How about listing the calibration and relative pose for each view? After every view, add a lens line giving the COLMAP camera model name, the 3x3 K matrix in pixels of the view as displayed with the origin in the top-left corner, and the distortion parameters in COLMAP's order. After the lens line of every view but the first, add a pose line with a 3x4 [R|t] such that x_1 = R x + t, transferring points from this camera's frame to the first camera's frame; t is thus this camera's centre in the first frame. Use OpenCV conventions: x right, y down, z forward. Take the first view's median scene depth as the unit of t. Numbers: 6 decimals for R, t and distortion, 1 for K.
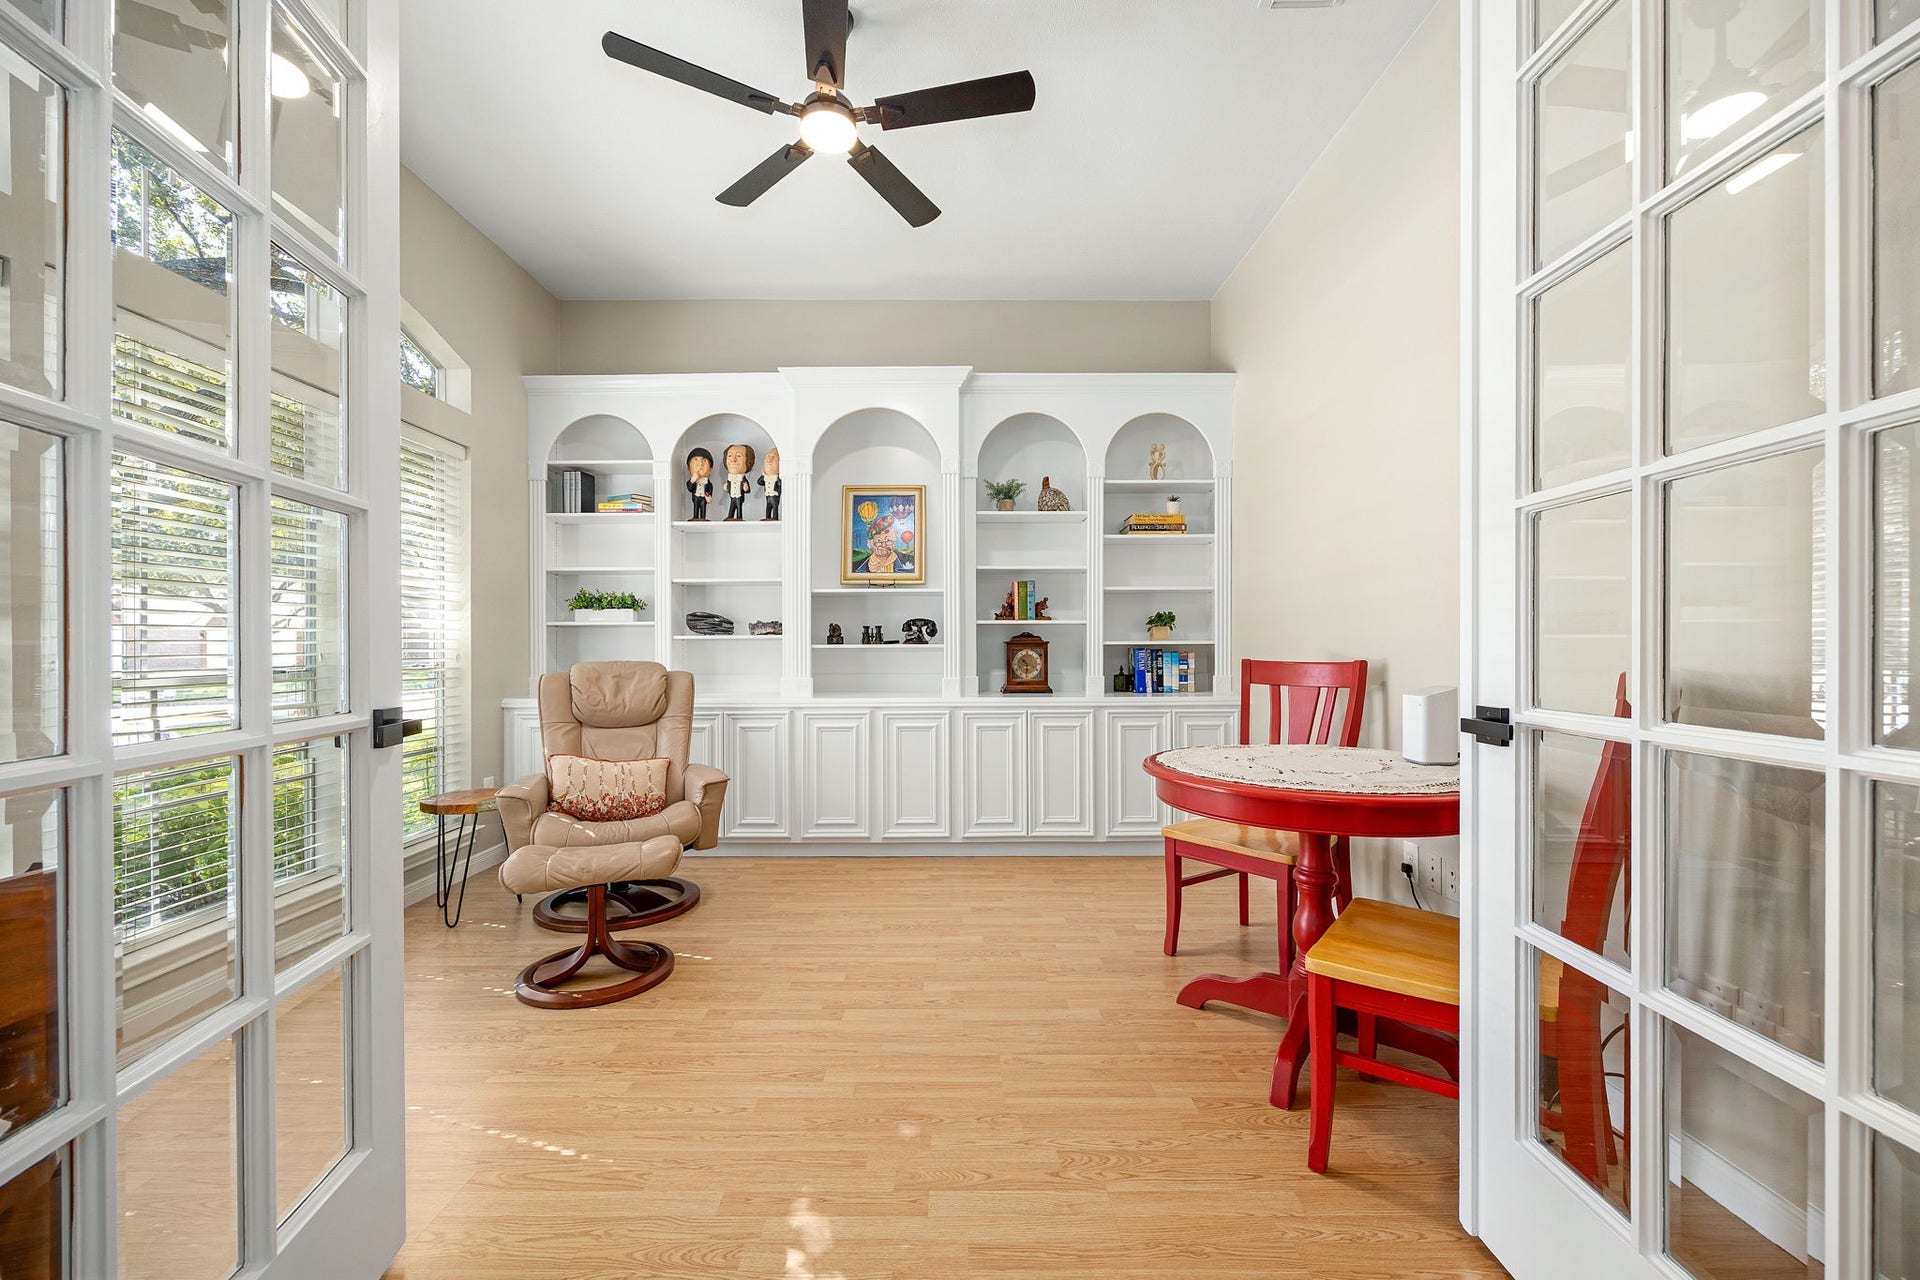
lens RADIAL K [[738.8, 0, 953.9], [0, 738.8, 644.3], [0, 0, 1]] dist [-0.000906, -0.000234]
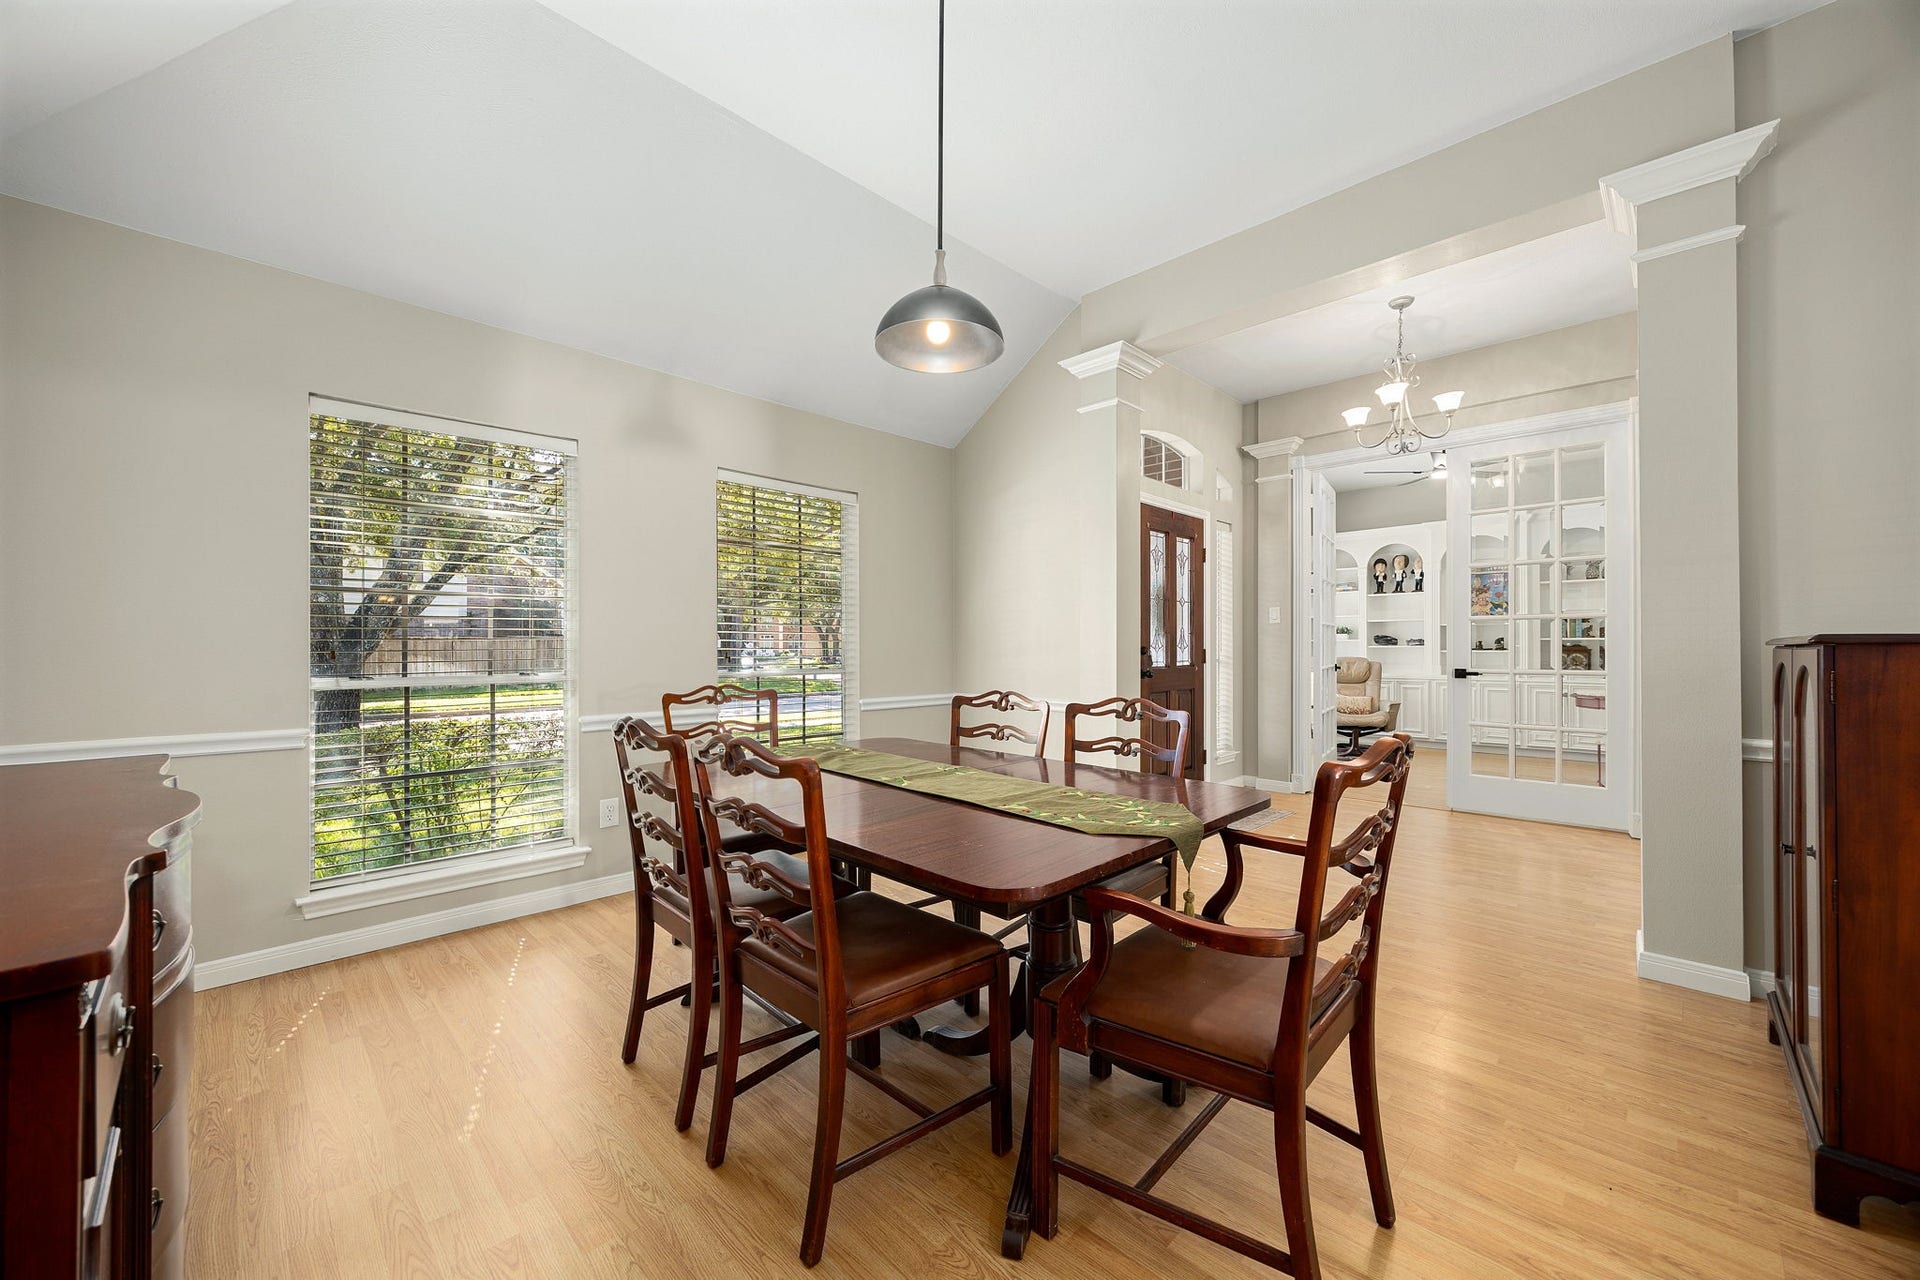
lens RADIAL K [[738.8, 0, 952.3], [0, 738.8, 643.8], [0, 0, 1]] dist [-0.000906, -0.000234]
pose [[0.706275, 0.000407, -0.707938, 0.306341], [-0.003827, 0.999987, -0.003243, -0.005516], [0.707928, 0.005000, 0.706267, -1.432117]]
